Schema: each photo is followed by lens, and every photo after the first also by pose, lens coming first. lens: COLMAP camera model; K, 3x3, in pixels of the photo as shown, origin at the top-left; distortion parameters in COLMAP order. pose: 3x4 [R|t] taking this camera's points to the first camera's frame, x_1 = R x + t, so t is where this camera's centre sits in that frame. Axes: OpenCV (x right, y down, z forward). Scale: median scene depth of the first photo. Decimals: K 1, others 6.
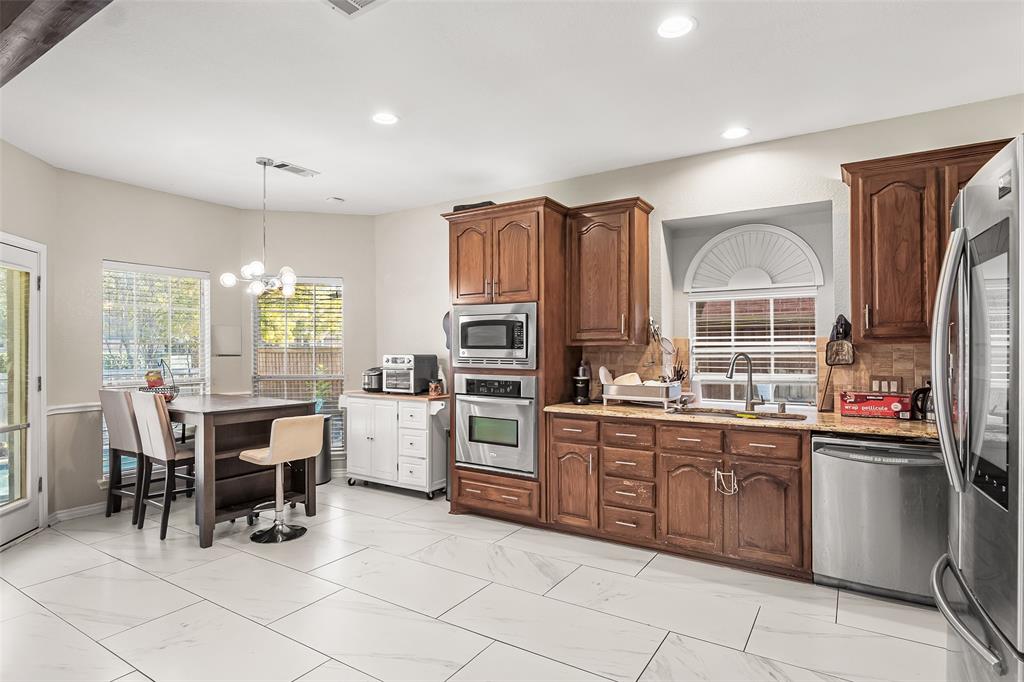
lens RADIAL K [[549.1, 0, 507.5], [0, 549.1, 346.2], [0, 0, 1]] dist [-0.002397, -0.000153]
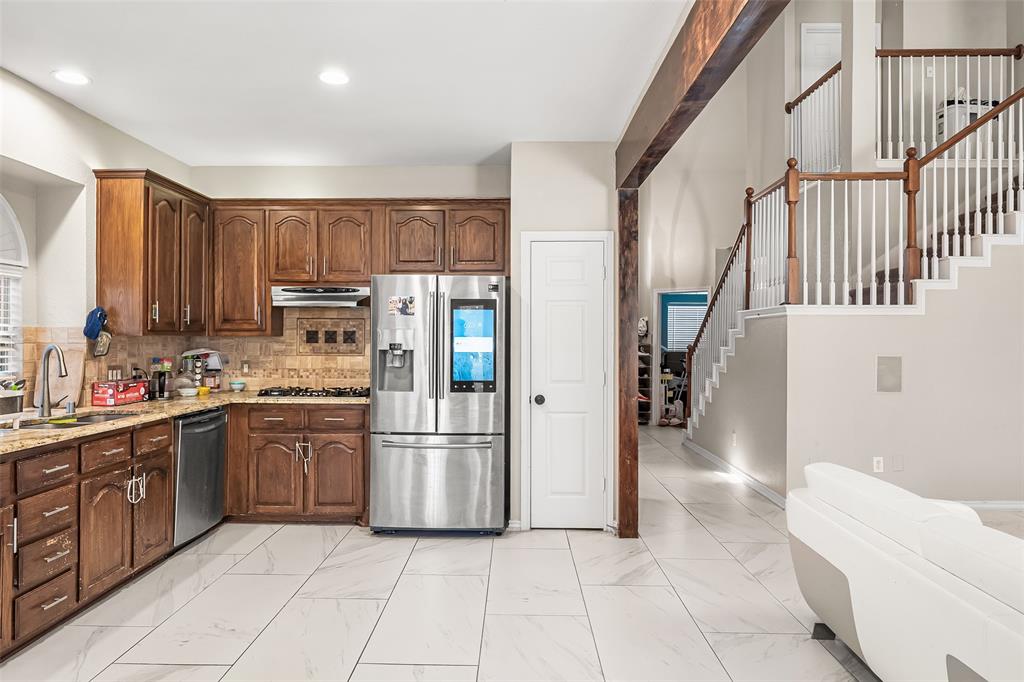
lens RADIAL K [[637.8, 0, 499.3], [0, 637.8, 336.5], [0, 0, 1]] dist [0.001853, 0.000524]
pose [[-0.516548, 0.004537, 0.856246, -0.657295], [-0.005228, 0.999951, -0.008452, 0.003493], [-0.856242, -0.008843, -0.516499, 0.848835]]
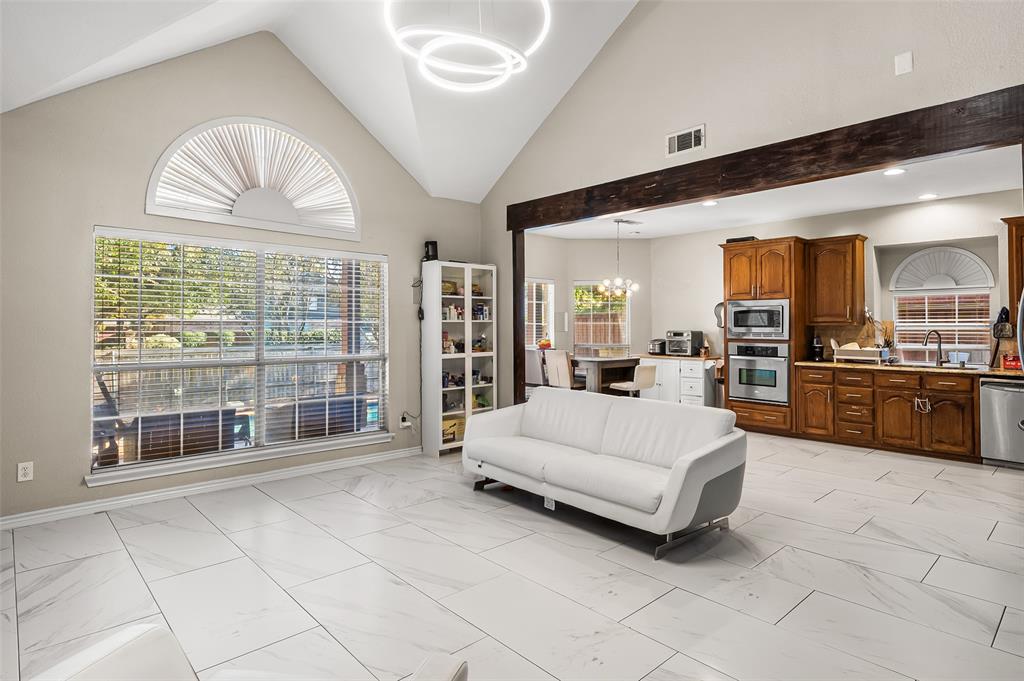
lens RADIAL K [[553.8, 0, 504.6], [0, 553.8, 319.3], [0, 0, 1]] dist [-0.002933, -0.001428]
pose [[0.966342, -0.000368, -0.257260, -0.344889], [-0.002227, 0.999950, -0.009796, -0.001088], [0.257251, 0.010039, 0.966292, -0.826472]]
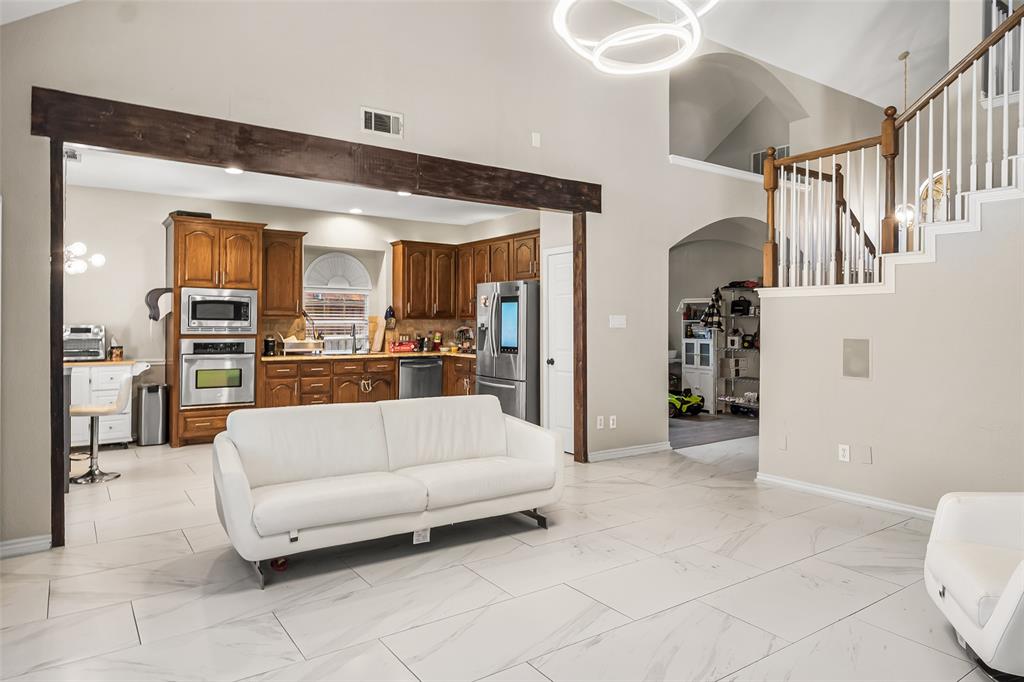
lens RADIAL K [[633.4, 0, 511.9], [0, 633.4, 320.6], [0, 0, 1]] dist [-0.000590, 0.000911]
pose [[0.380788, 0.005647, 0.924645, -1.306927], [-0.008750, 0.999959, -0.002504, 0.002604], [-0.924621, -0.007137, 0.380822, -0.333867]]
